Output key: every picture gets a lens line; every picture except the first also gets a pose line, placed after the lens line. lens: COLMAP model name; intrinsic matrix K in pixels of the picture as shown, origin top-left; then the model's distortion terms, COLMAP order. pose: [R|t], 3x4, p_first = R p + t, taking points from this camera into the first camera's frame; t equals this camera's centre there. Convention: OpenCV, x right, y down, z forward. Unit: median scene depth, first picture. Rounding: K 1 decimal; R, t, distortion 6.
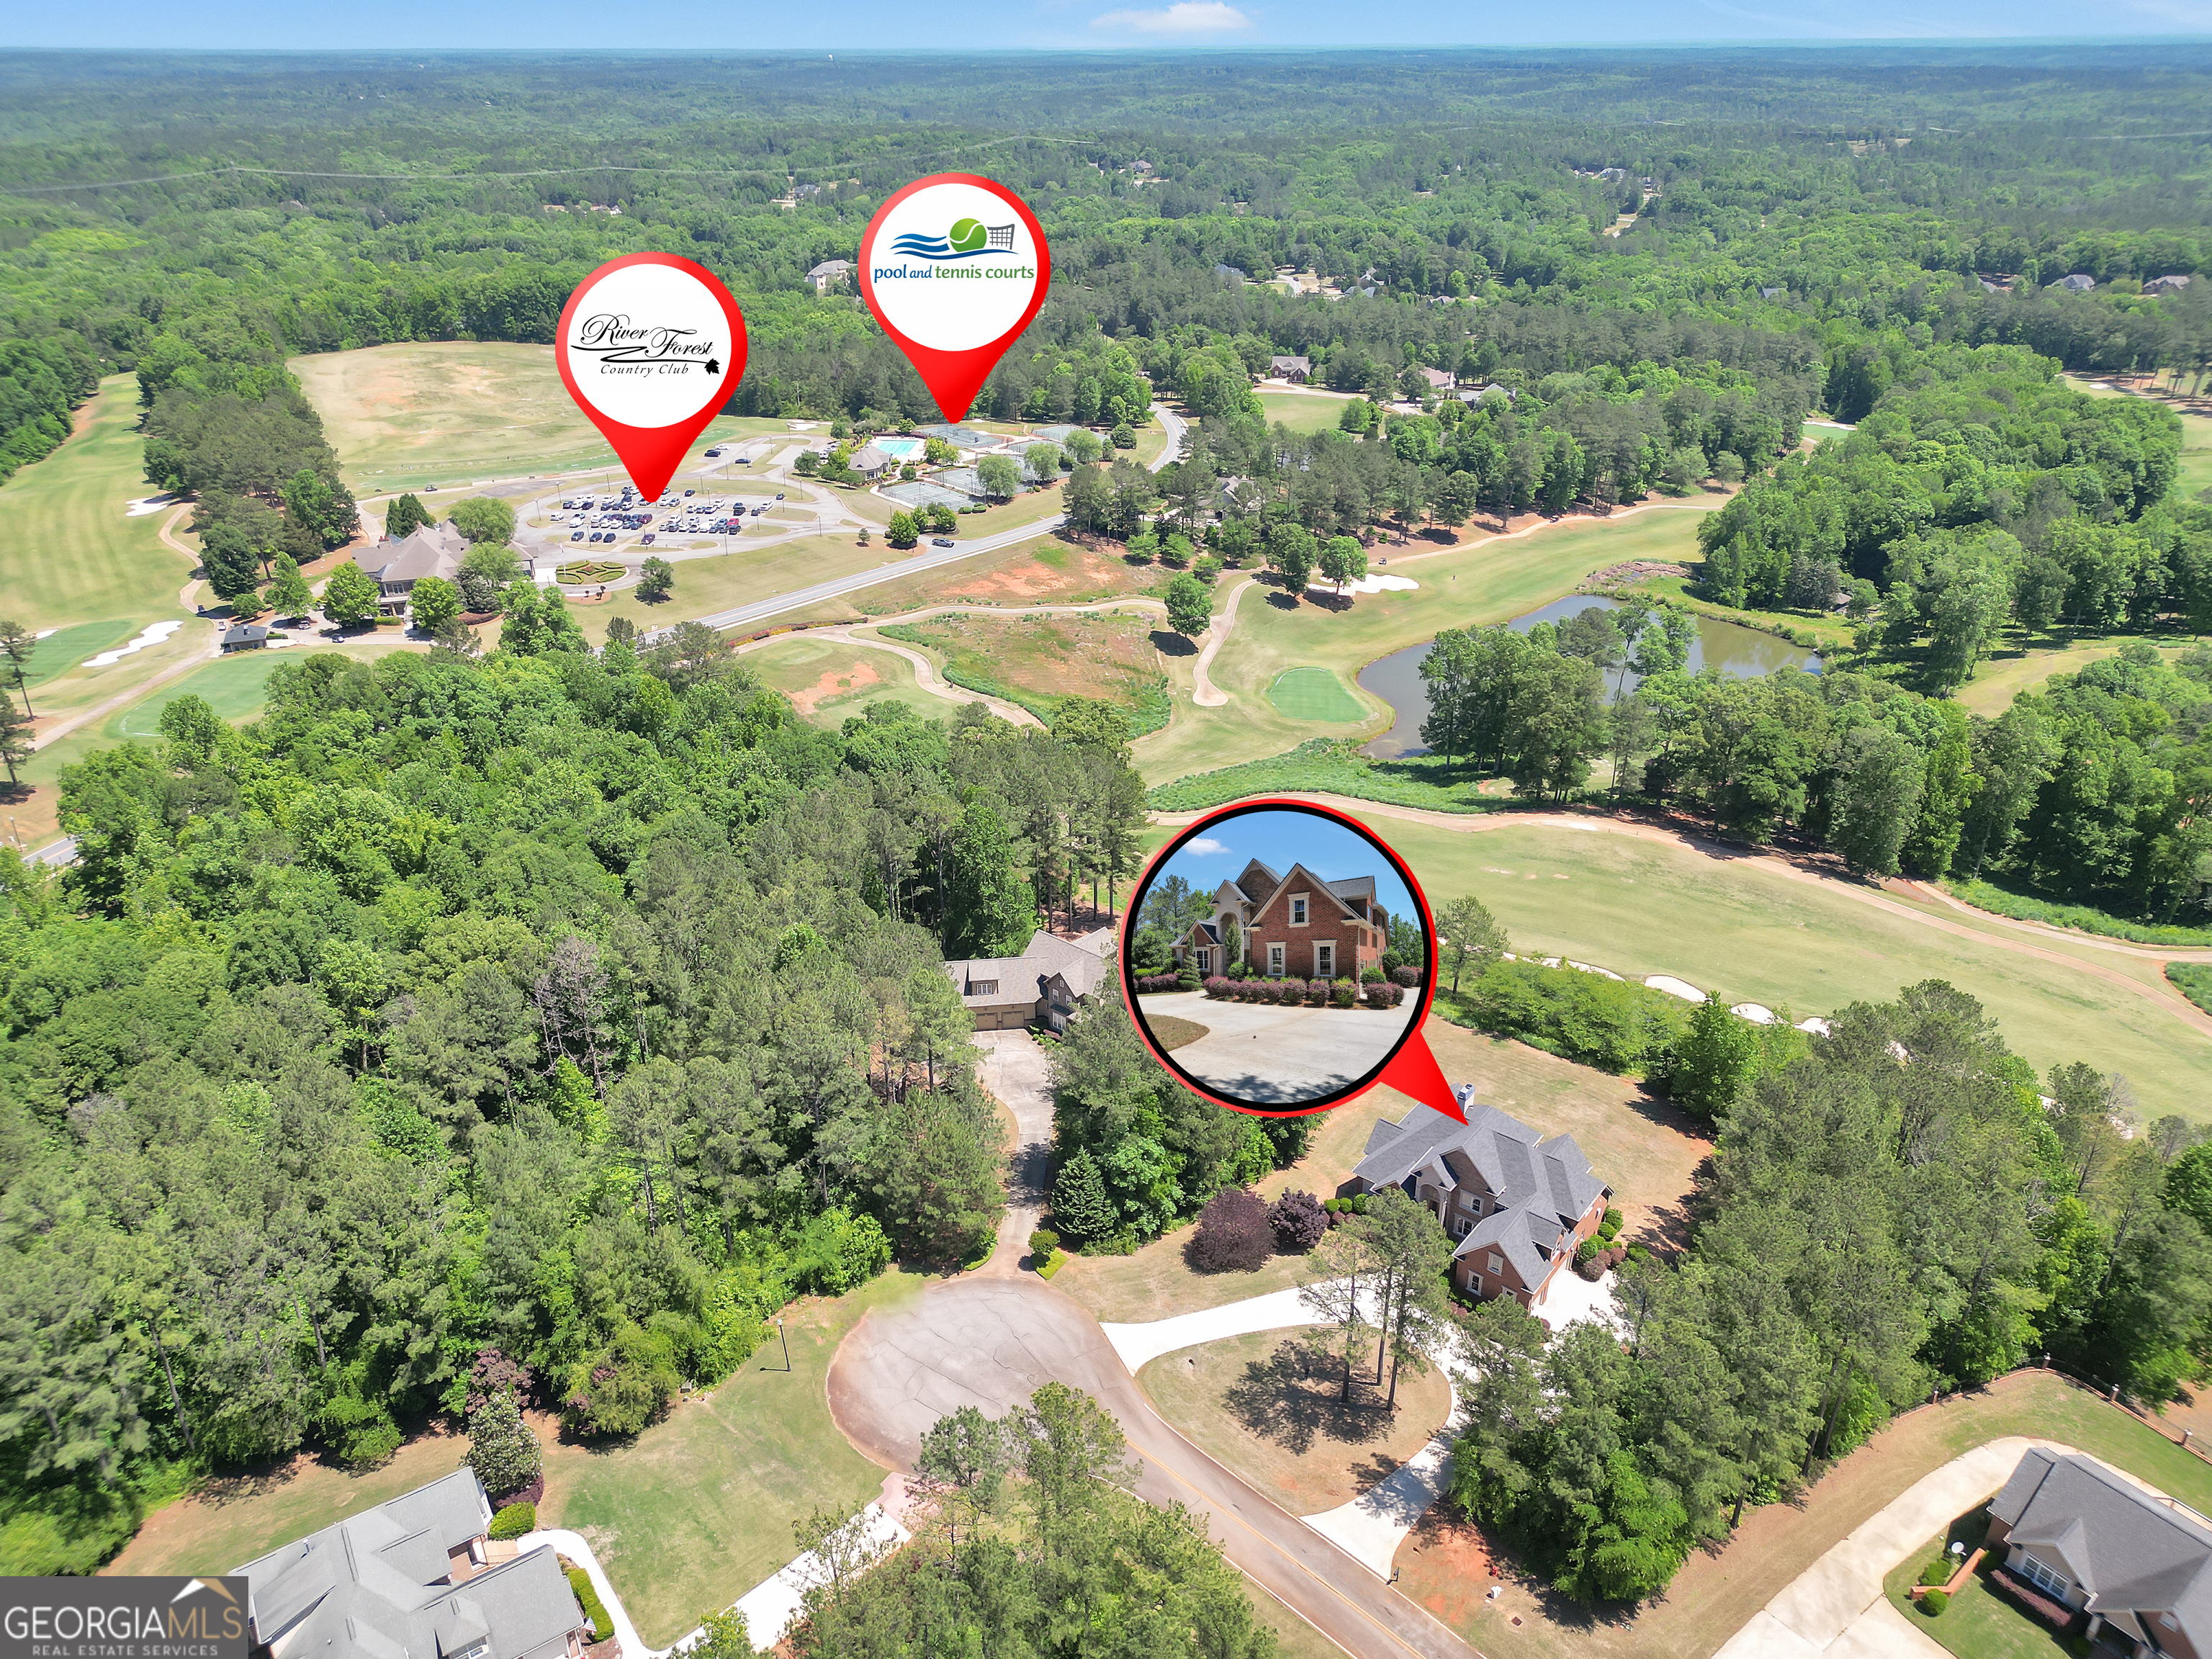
lens RADIAL K [[1521.2, 0, 1091.9], [0, 1521.2, 832.0], [0, 0, 1]] dist [0.044573, -0.036300]
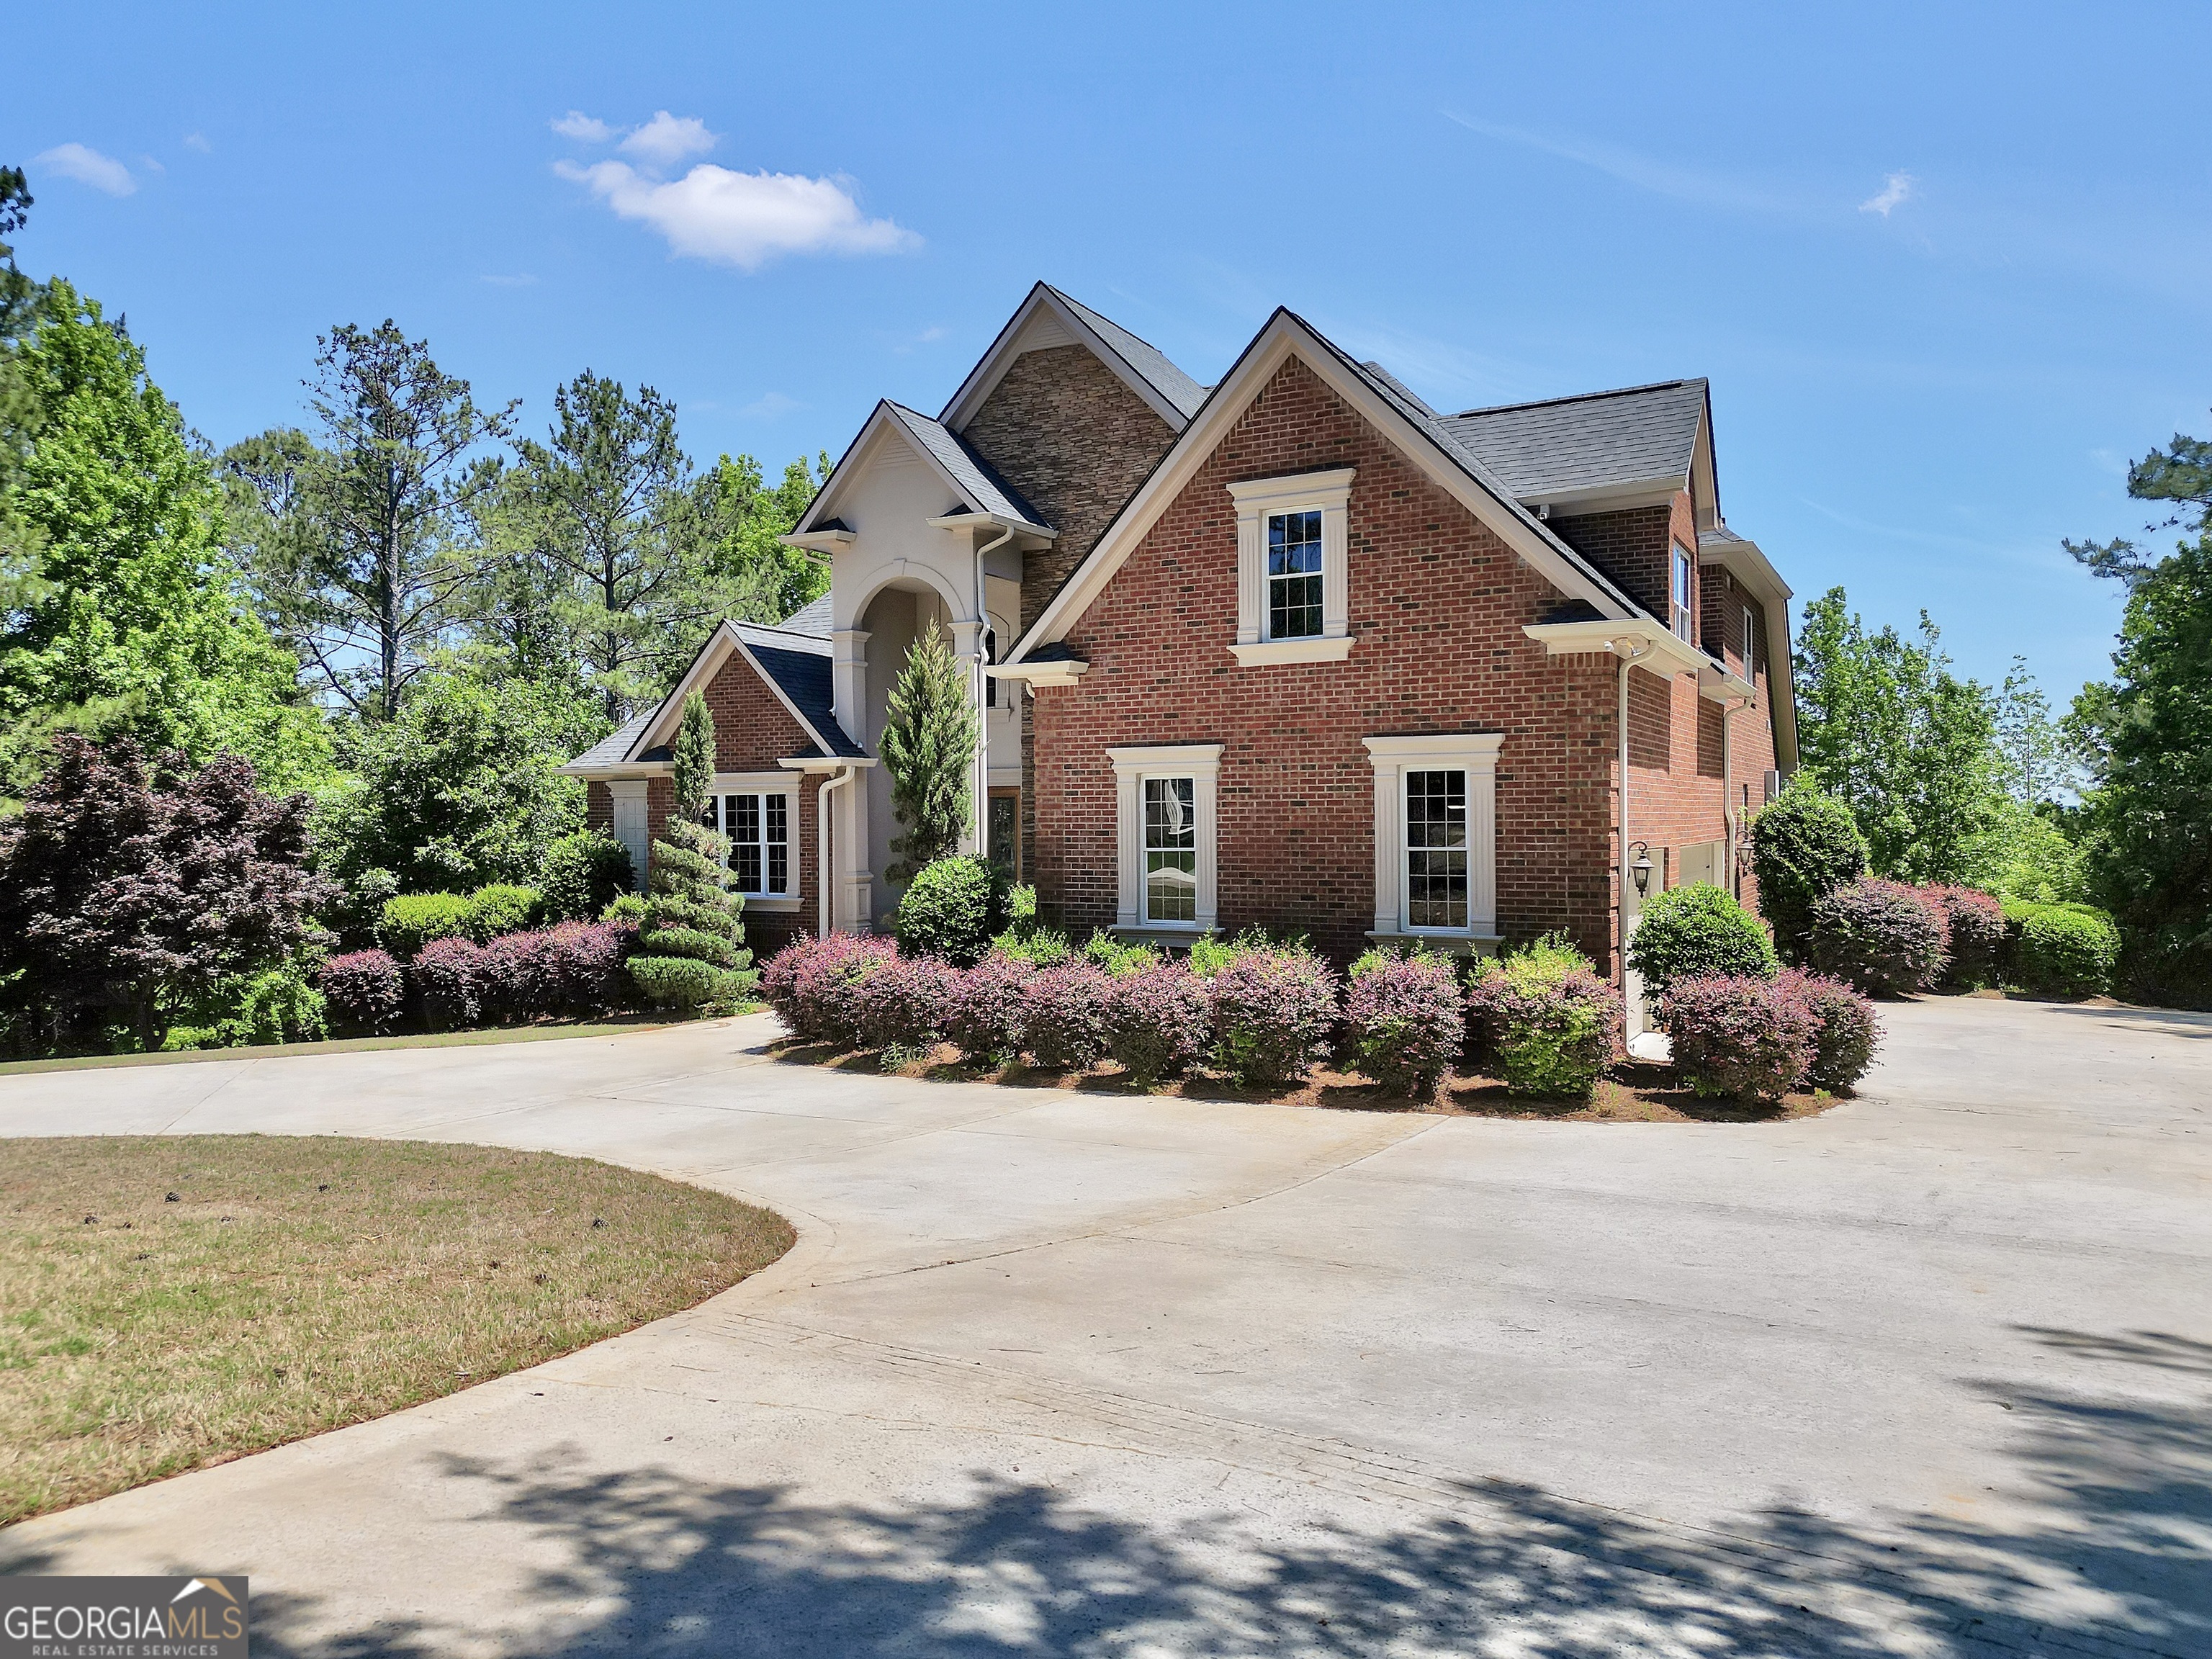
lens RADIAL K [[1521.2, 0, 1093.0], [0, 1521.2, 829.5], [0, 0, 1]] dist [0.044573, -0.036300]
pose [[1.000000, 0.000517, 0.000428, 0.112234], [-0.000516, 0.999998, -0.001758, 0.082479], [-0.000429, 0.001758, 0.999998, 0.819230]]
